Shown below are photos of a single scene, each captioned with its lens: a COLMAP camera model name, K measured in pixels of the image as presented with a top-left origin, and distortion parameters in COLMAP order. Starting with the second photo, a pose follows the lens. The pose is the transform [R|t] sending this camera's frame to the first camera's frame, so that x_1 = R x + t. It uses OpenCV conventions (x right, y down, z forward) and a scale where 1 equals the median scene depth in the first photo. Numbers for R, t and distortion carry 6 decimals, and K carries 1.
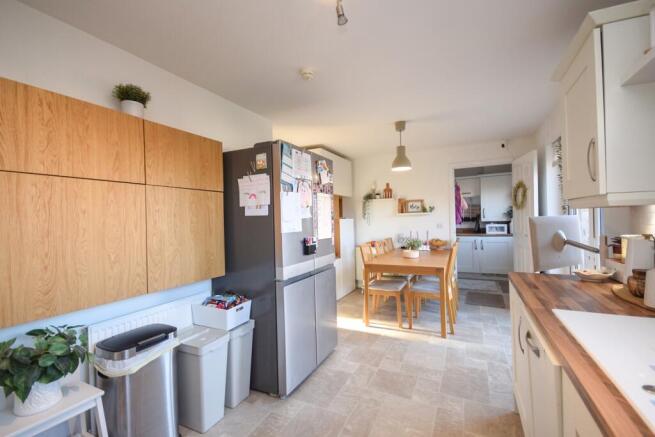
lens RADIAL K [[292.9, 0, 332.3], [0, 292.9, 219.4], [0, 0, 1]] dist [0.004906, 0.000462]
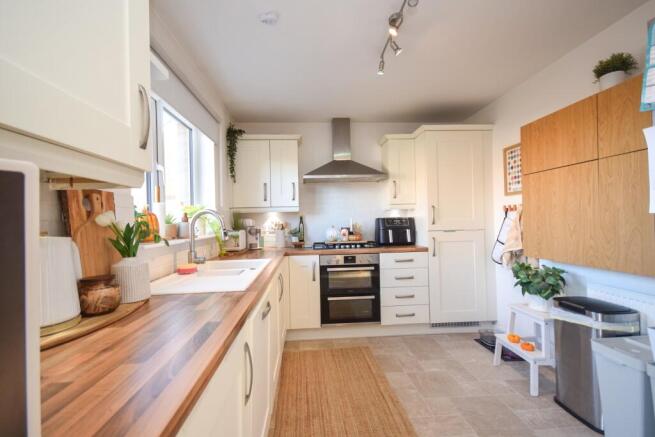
lens RADIAL K [[292.9, 0, 328.1], [0, 292.9, 218.0], [0, 0, 1]] dist [0.004906, 0.000462]
pose [[-0.875156, 0.051644, -0.481077, 0.669537], [0.056118, 0.998411, 0.005094, 0.024281], [0.480575, -0.022539, -0.876664, 1.476830]]
